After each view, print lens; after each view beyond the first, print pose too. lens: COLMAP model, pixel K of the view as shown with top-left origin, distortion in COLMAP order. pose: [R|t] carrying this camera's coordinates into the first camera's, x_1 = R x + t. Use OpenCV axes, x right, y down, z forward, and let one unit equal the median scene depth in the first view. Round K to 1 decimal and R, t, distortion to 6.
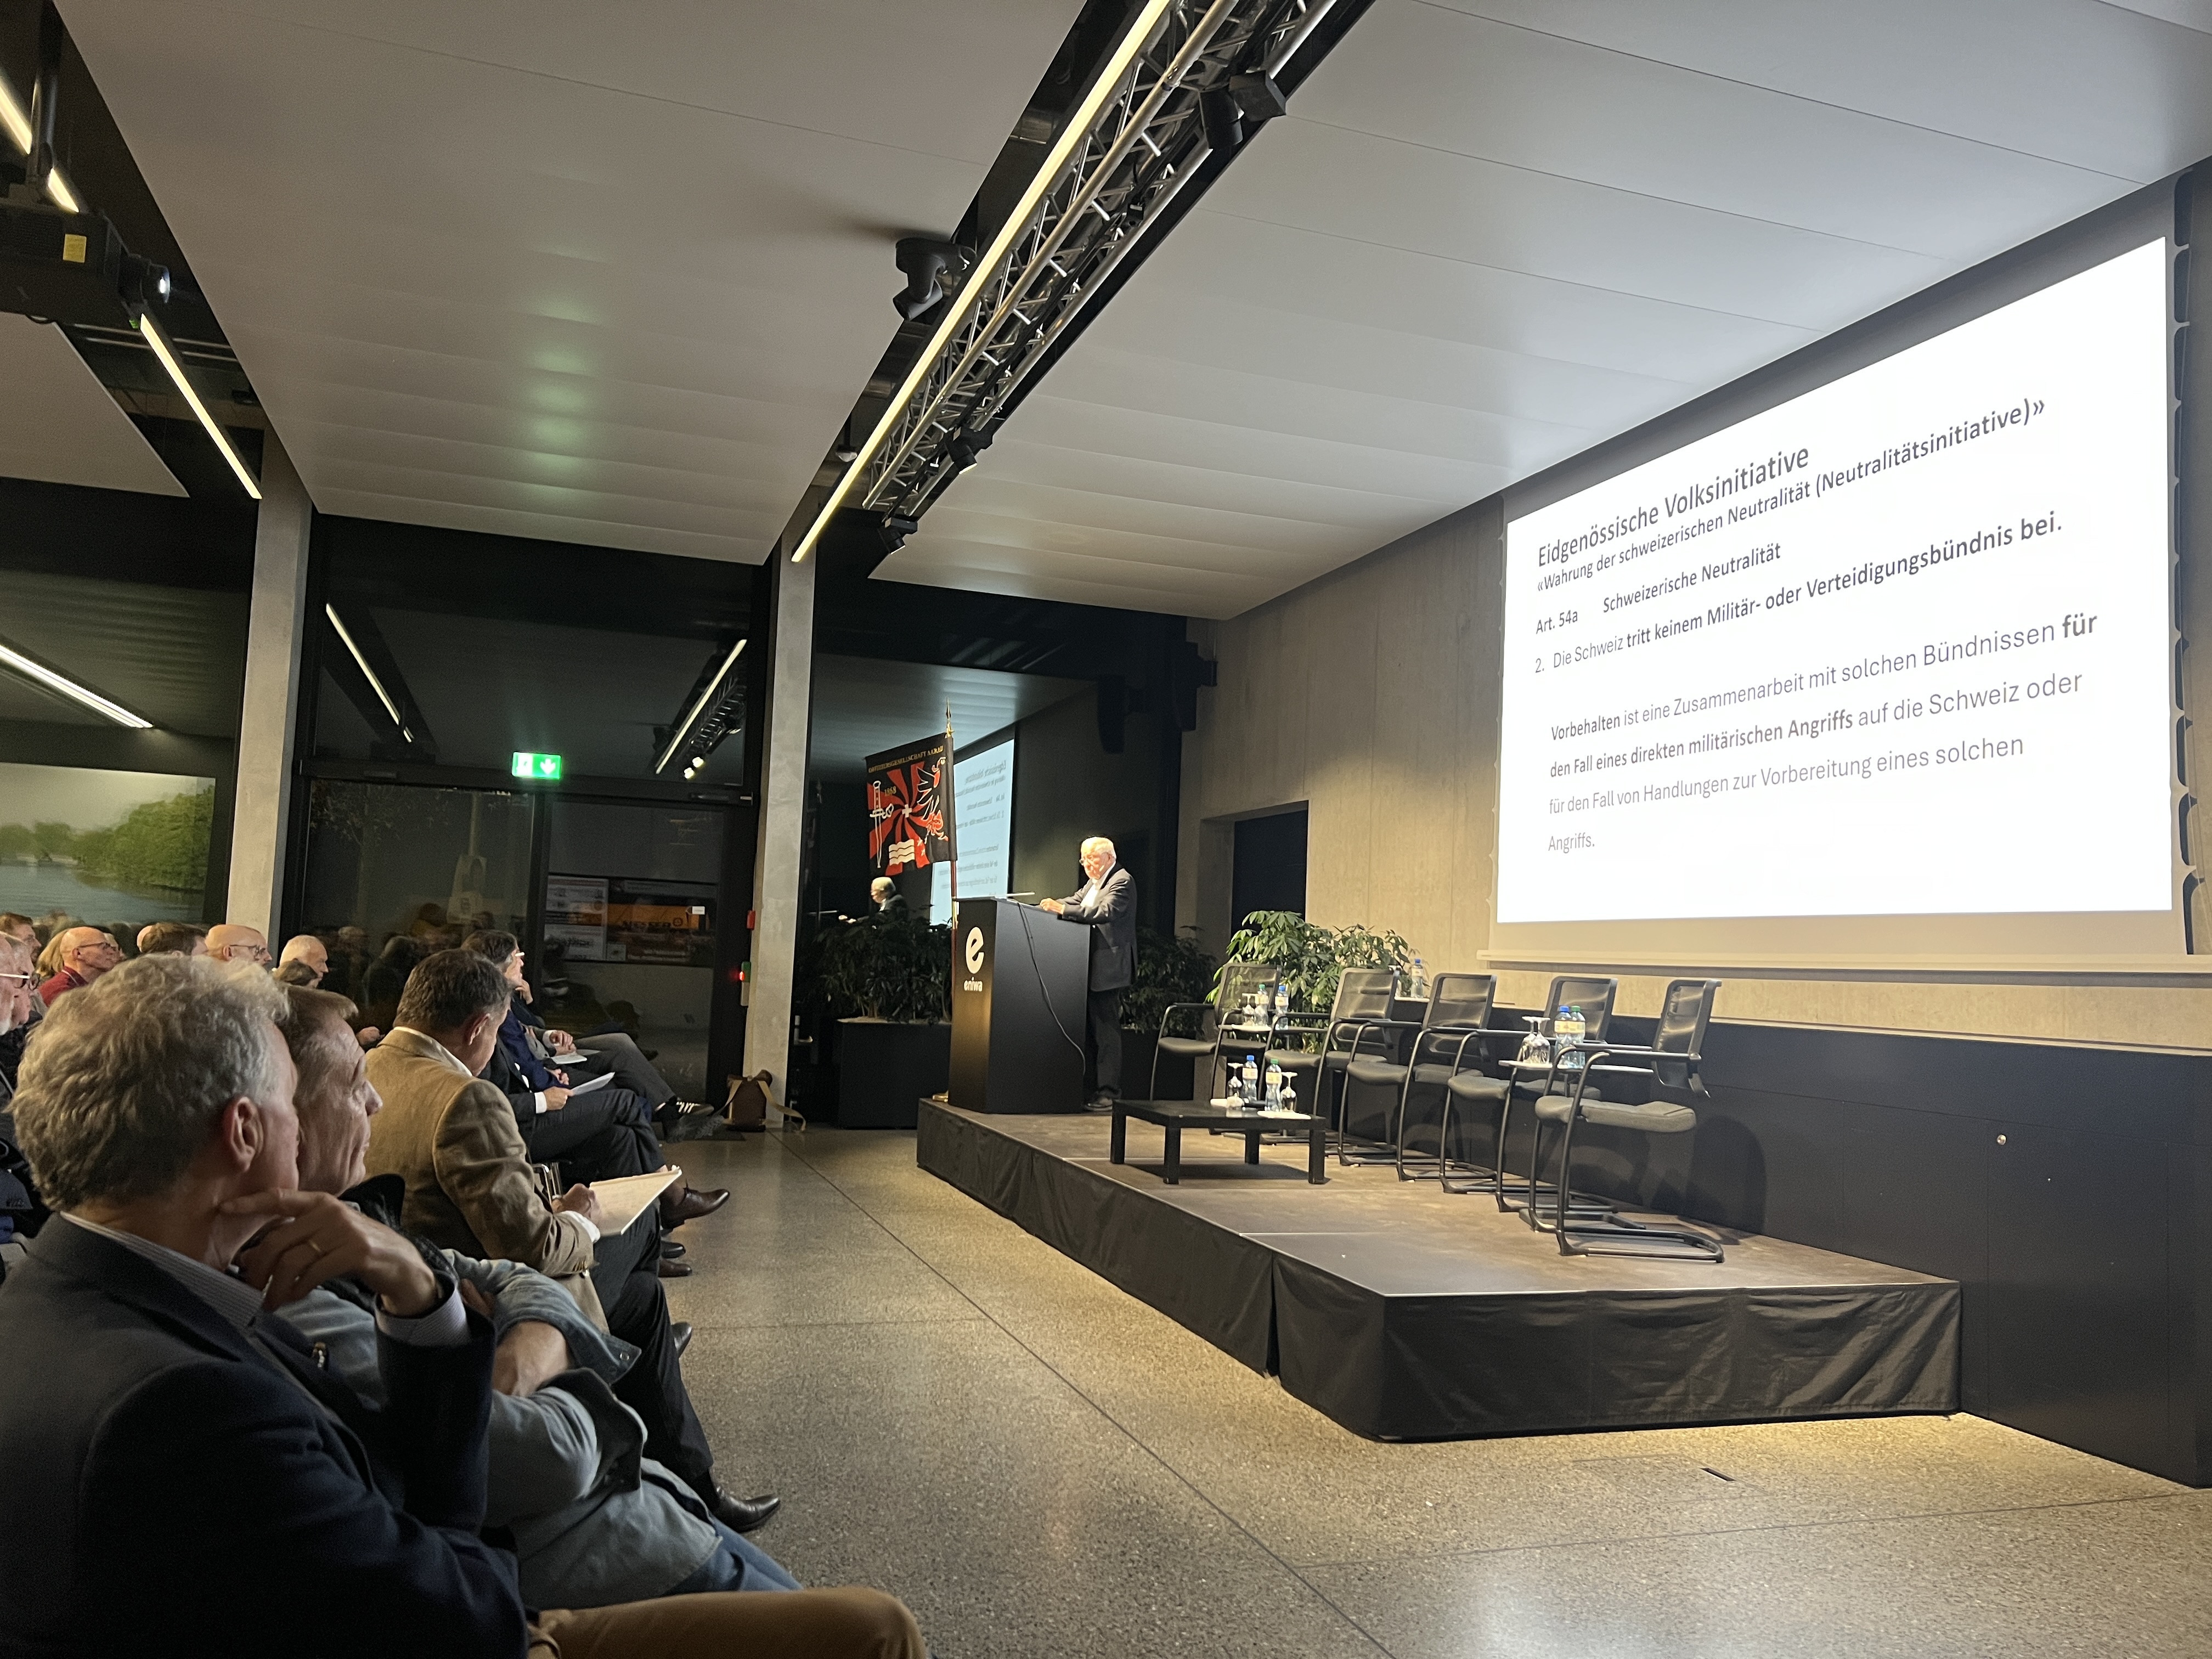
lens RADIAL K [[1645.3, 0, 1119.5], [0, 1645.3, 824.8], [0, 0, 1]] dist [0.169913, -0.283412]
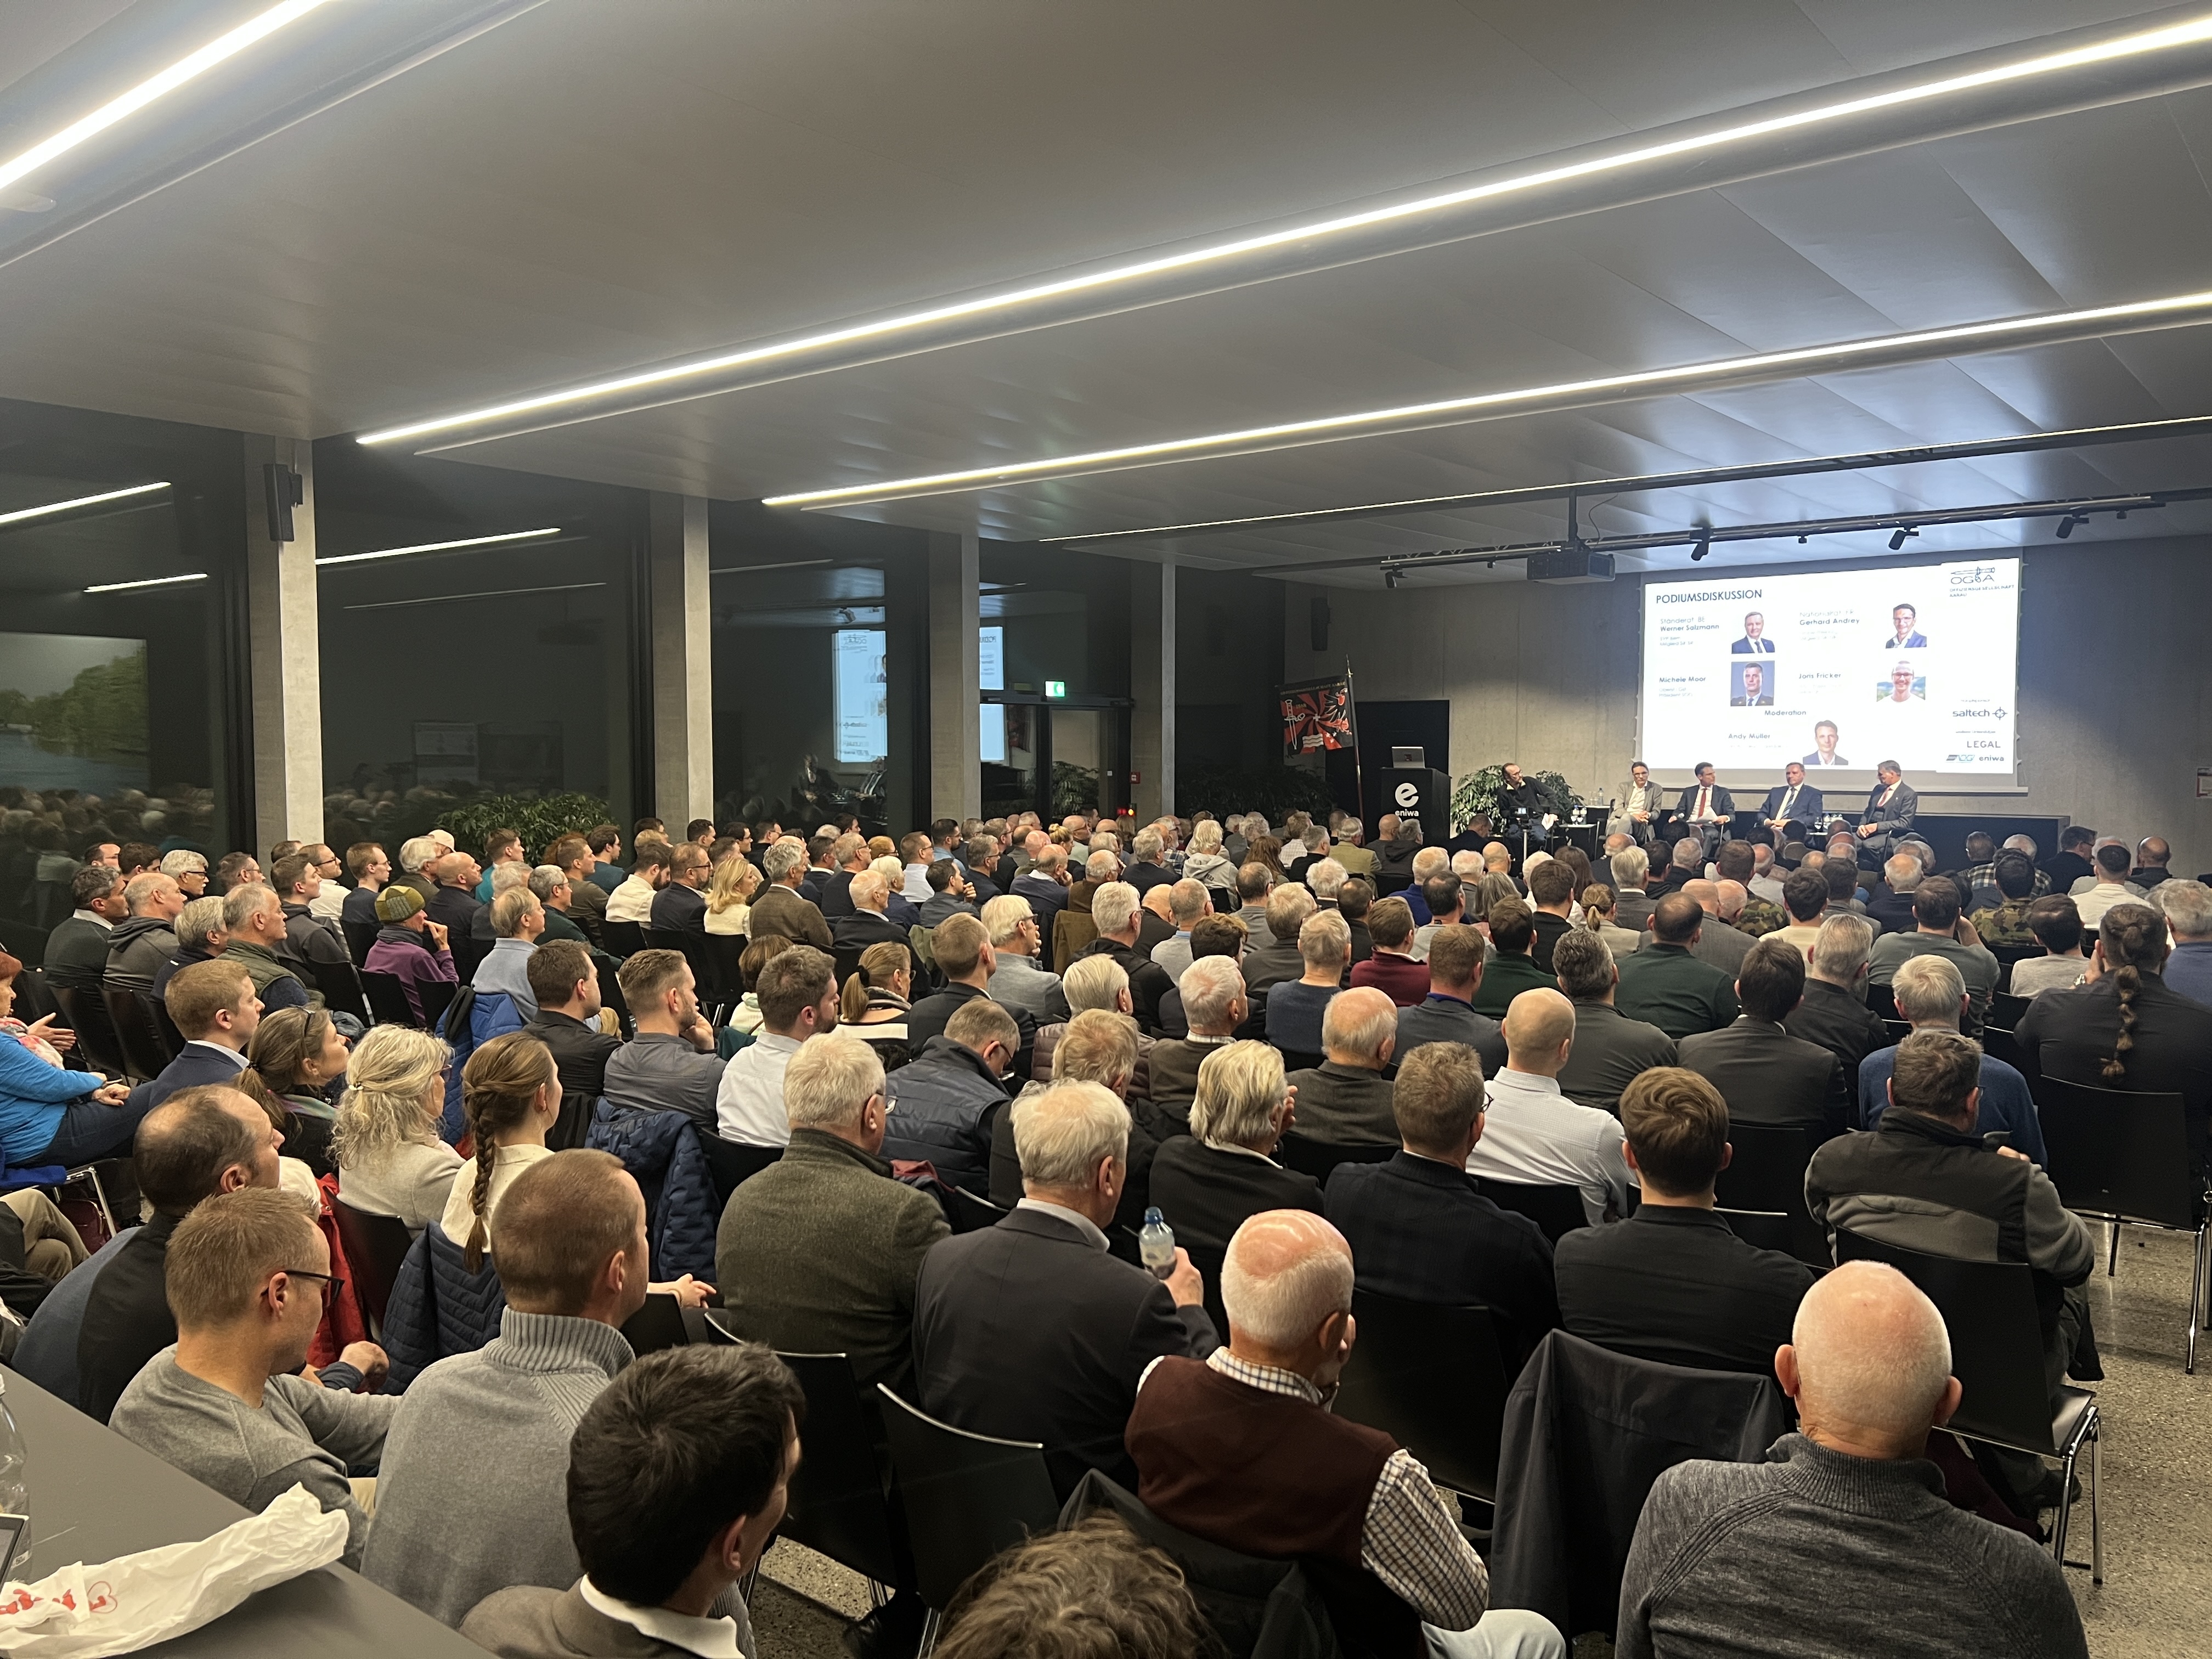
lens RADIAL K [[1803.7, 0, 1052.9], [0, 1803.7, 841.6], [0, 0, 1]] dist [0.043157, -0.001604]
pose [[0.857737, -0.072702, 0.508922, -1.612249], [-0.005808, 0.988516, 0.151003, -0.197841], [-0.514056, -0.132476, 0.847465, -0.616396]]
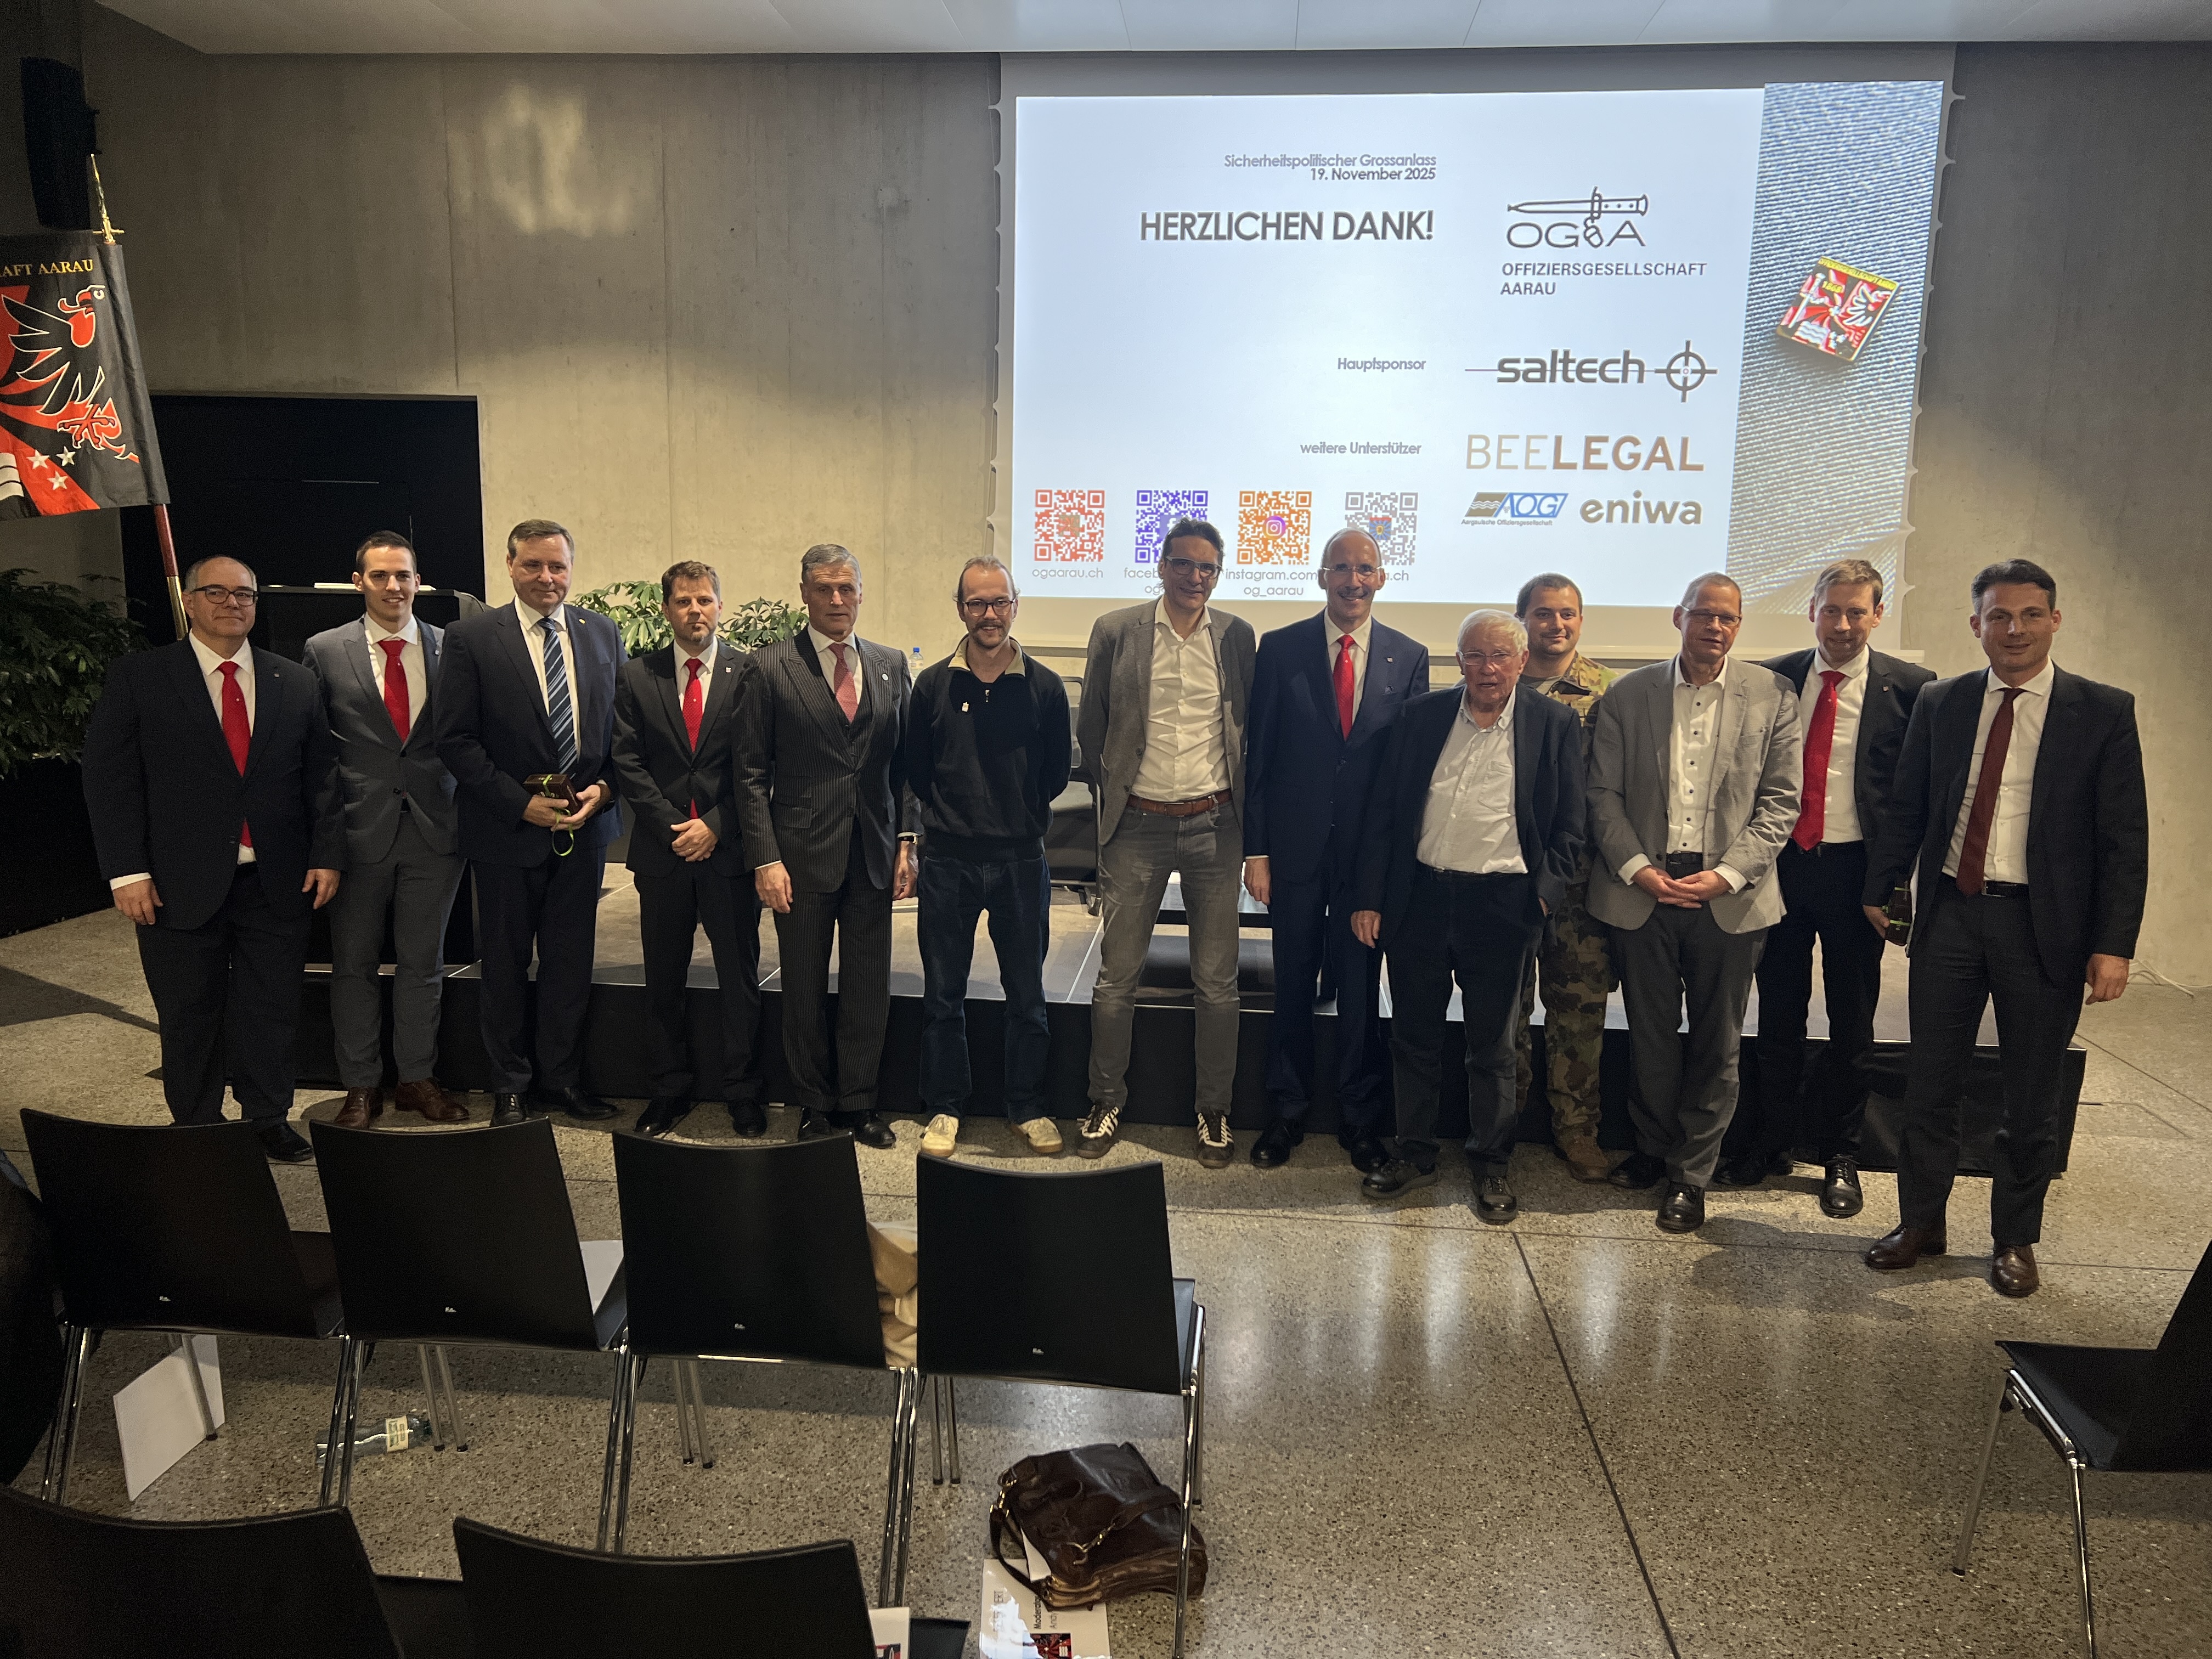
lens RADIAL K [[1674.7, 0, 1100.5], [0, 1674.7, 833.9], [0, 0, 1]] dist [0.051006, -0.046642]
pose [[0.418471, -0.178871, 0.890442, -0.525897], [-0.078798, 0.969567, 0.231797, -0.026869], [-0.904806, -0.167165, 0.391641, 0.585782]]
